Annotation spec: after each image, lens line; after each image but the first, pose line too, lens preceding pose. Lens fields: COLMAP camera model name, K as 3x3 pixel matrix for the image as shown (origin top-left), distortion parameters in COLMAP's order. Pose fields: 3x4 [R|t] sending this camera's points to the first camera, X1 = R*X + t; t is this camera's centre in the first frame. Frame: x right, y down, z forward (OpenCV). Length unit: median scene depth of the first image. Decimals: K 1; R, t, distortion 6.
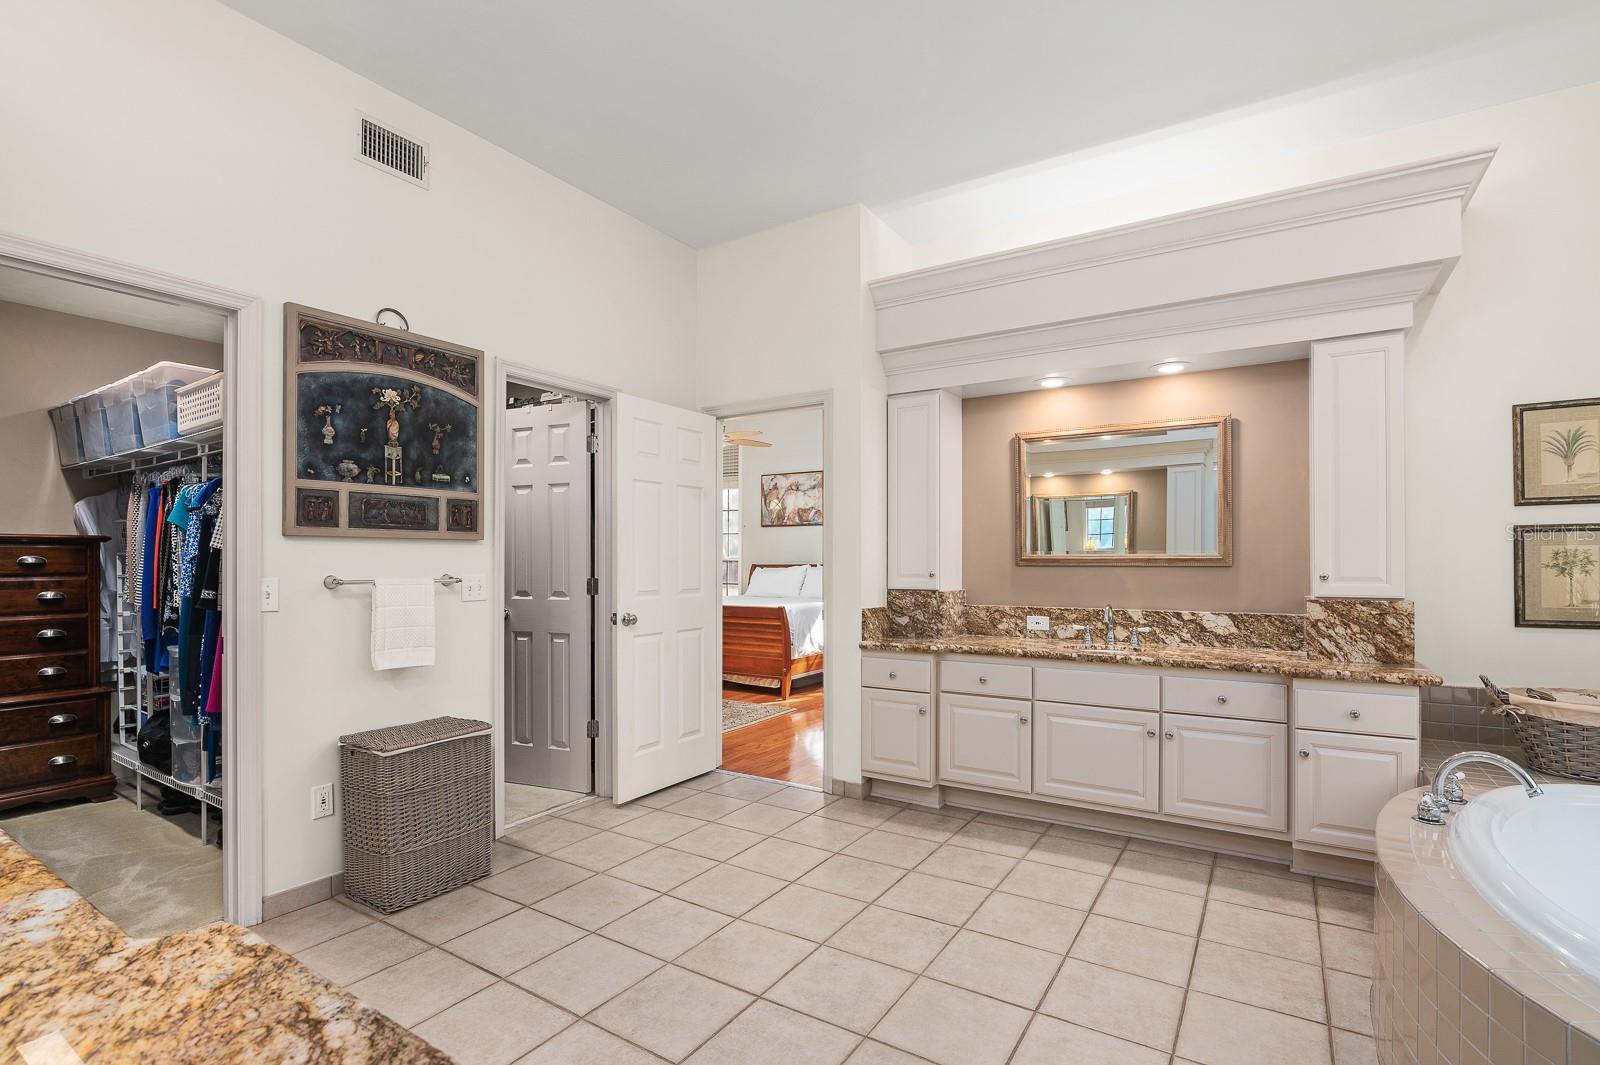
lens RADIAL K [[740.3, 0, 802.4], [0, 740.3, 565.8], [0, 0, 1]] dist [-0.012882, 0.000357]
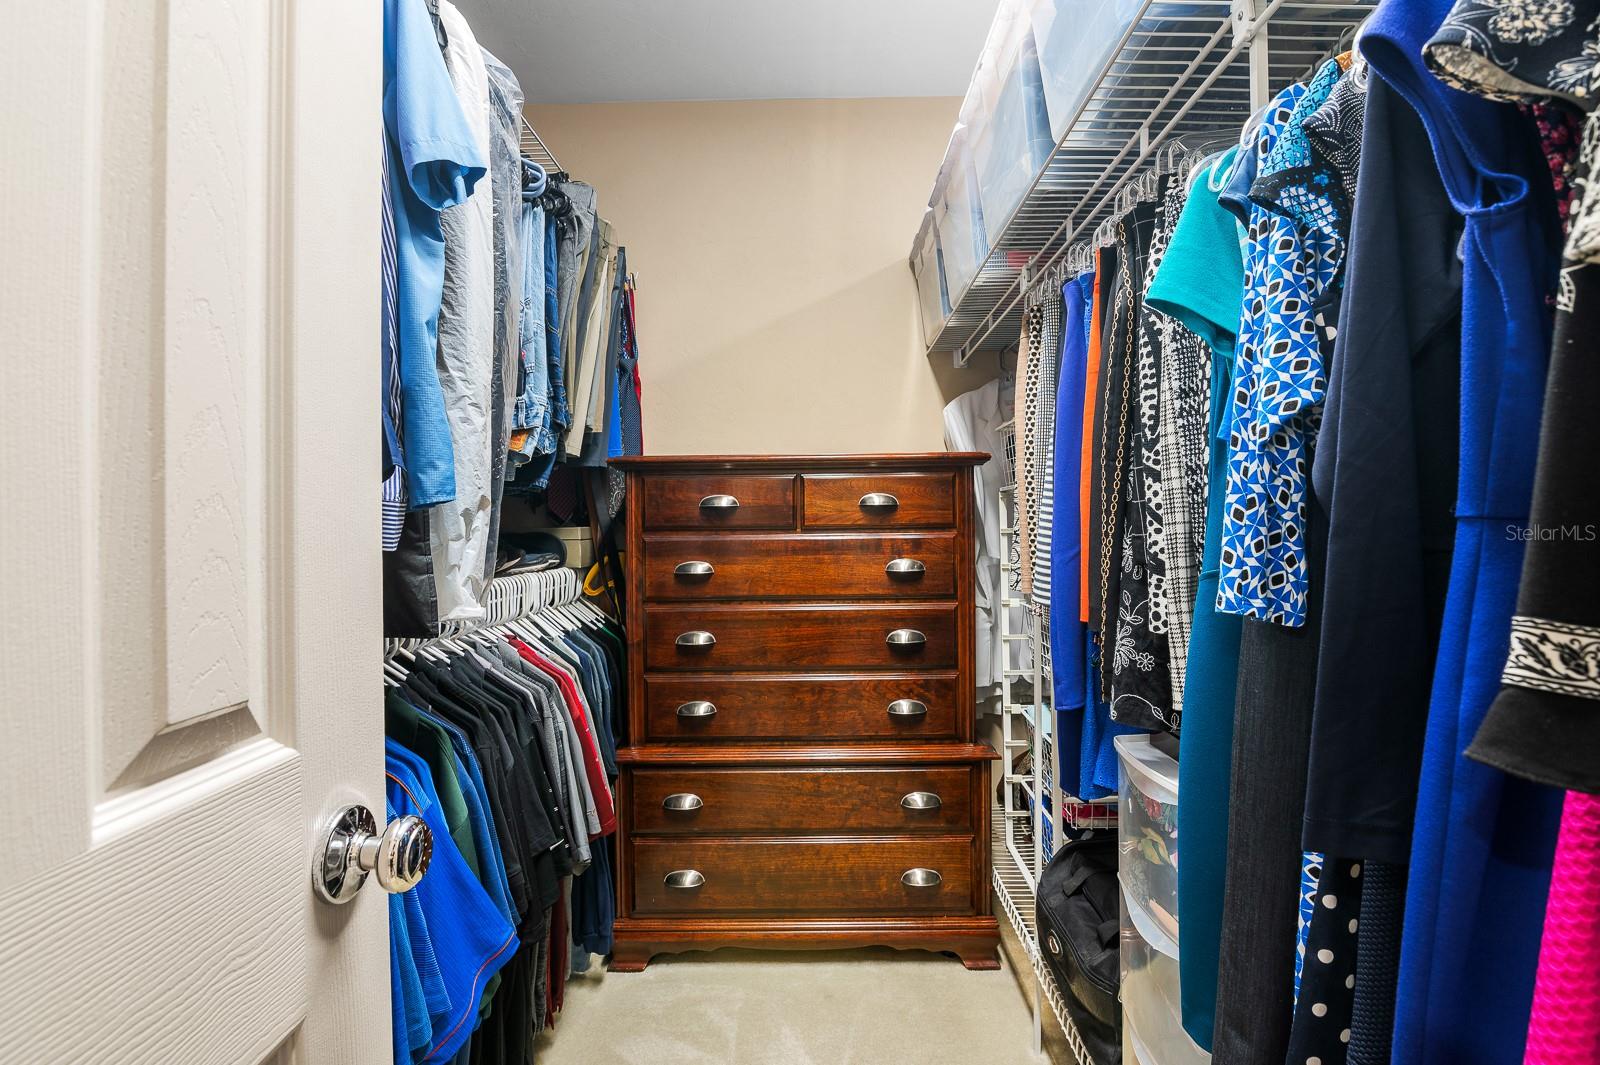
lens RADIAL K [[748.3, 0, 805.6], [0, 748.3, 516.0], [0, 0, 1]] dist [-0.019451, 0.000435]
pose [[0.531471, -0.015549, -0.846934, -0.186148], [0.003229, 0.999861, -0.016330, 0.003930], [0.847070, 0.005944, 0.531448, 0.199802]]
